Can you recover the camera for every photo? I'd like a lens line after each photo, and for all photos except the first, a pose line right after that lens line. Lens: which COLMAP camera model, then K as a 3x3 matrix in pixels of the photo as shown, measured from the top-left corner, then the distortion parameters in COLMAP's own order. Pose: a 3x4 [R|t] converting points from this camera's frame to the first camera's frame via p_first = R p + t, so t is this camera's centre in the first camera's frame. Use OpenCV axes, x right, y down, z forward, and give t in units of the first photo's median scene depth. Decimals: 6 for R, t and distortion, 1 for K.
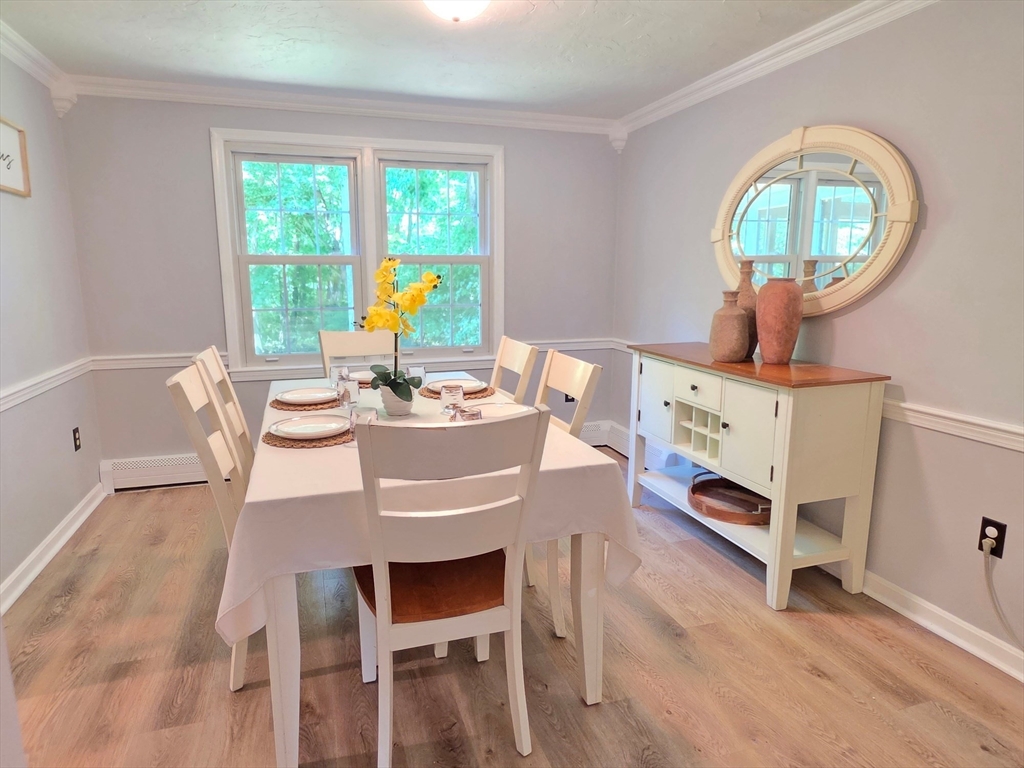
lens RADIAL K [[604.7, 0, 505.0], [0, 604.7, 384.8], [0, 0, 1]] dist [-0.003097, -0.001462]
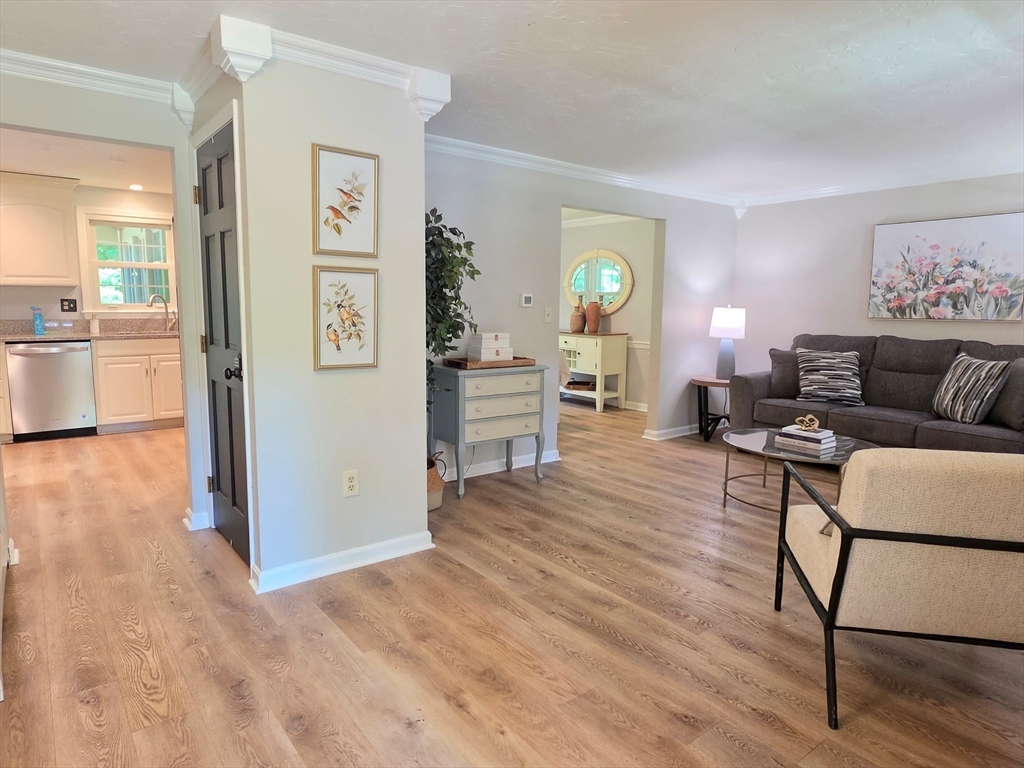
lens RADIAL K [[626.9, 0, 500.0], [0, 626.9, 383.8], [0, 0, 1]] dist [0.000075, -0.000693]
pose [[0.942082, -0.033865, 0.333668, -0.957580], [0.050351, 0.997894, -0.040882, 0.307659], [-0.331581, 0.055315, 0.941804, -1.616106]]
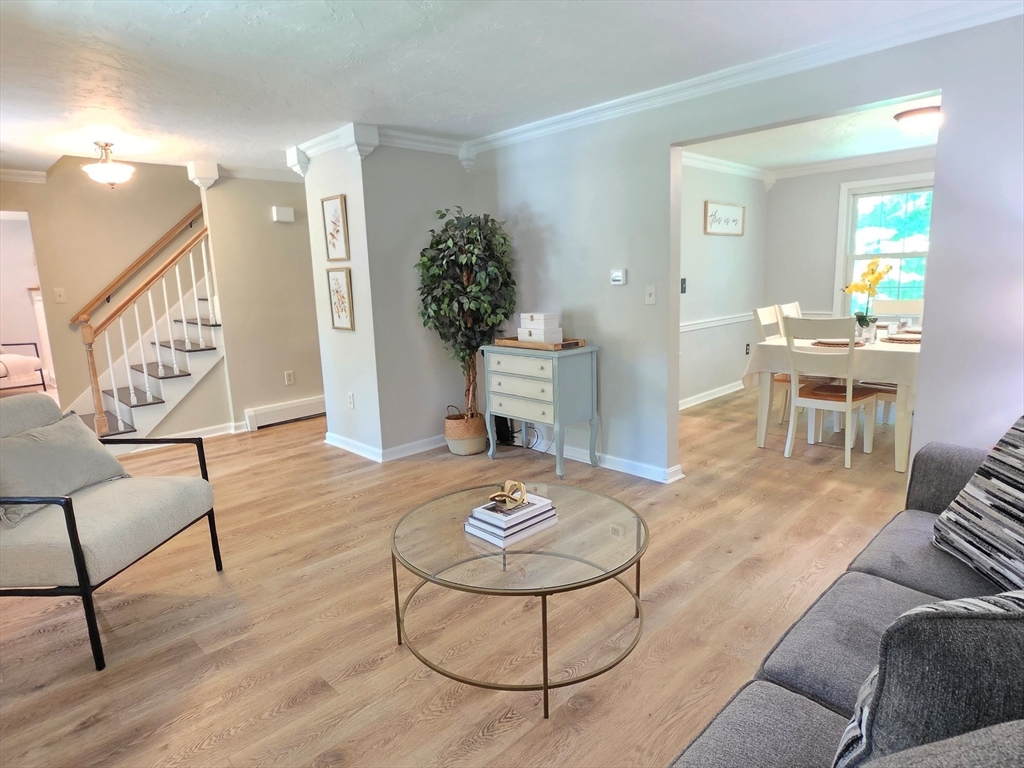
lens RADIAL K [[593.6, 0, 502.7], [0, 593.6, 384.3], [0, 0, 1]] dist [-0.004937, 0.001680]
pose [[0.435423, 0.145547, -0.888382, 0.948391], [-0.128685, 0.986772, 0.098594, 0.147321], [0.890981, 0.071392, 0.448393, -0.824339]]
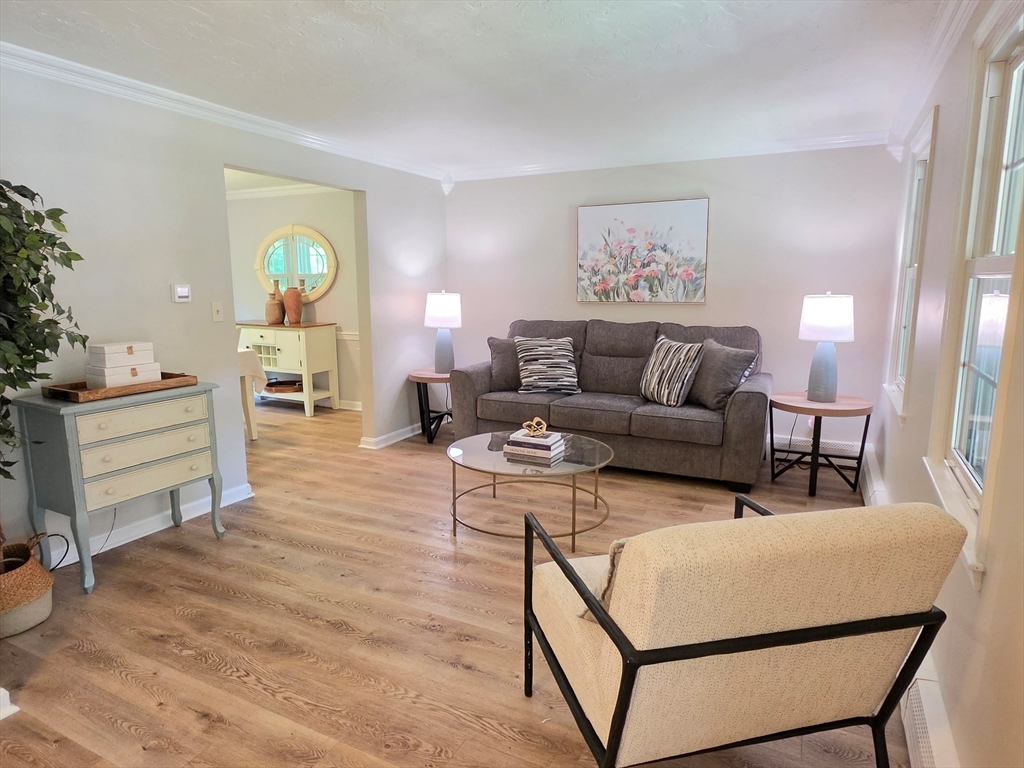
lens RADIAL K [[626.9, 0, 500.0], [0, 626.9, 383.8], [0, 0, 1]] dist [0.000075, -0.000693]
pose [[0.711914, -0.117422, 0.692380, -0.734005], [0.130069, 0.990911, 0.034312, 0.228578], [-0.690116, 0.065630, 0.720717, -1.358179]]
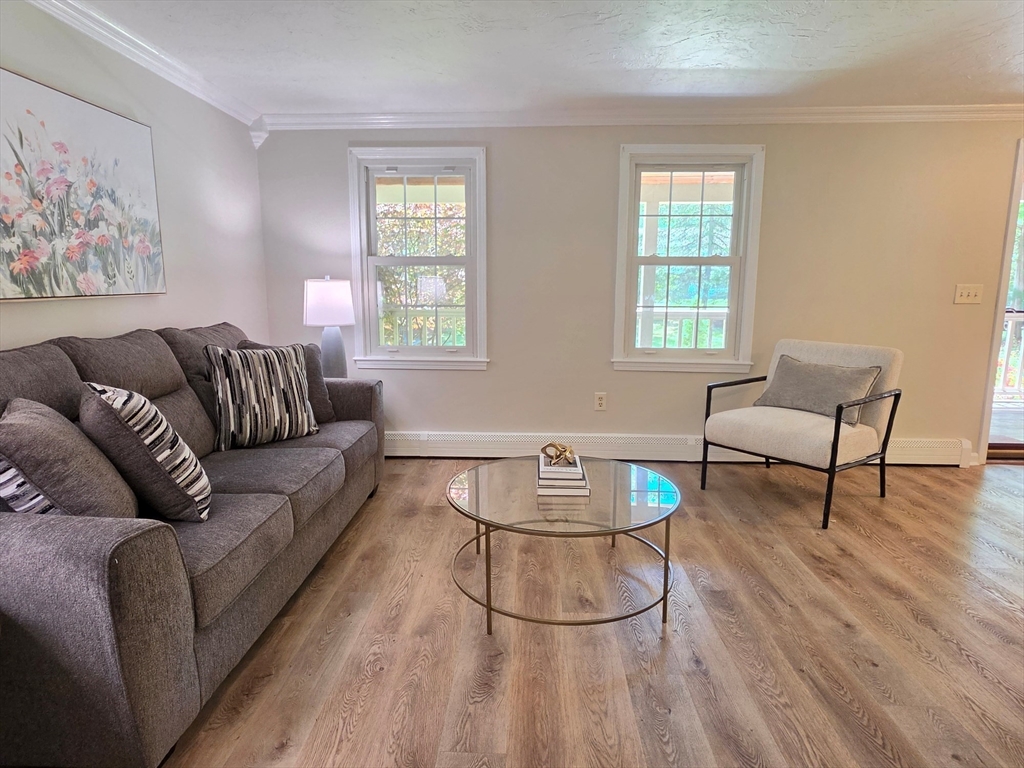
lens RADIAL K [[593.6, 0, 502.7], [0, 593.6, 384.3], [0, 0, 1]] dist [-0.004937, 0.001680]
pose [[-0.935106, -0.060763, 0.349119, 0.007487], [0.062441, 0.941522, 0.331115, -0.039835], [-0.348823, 0.331427, -0.876629, 0.383328]]
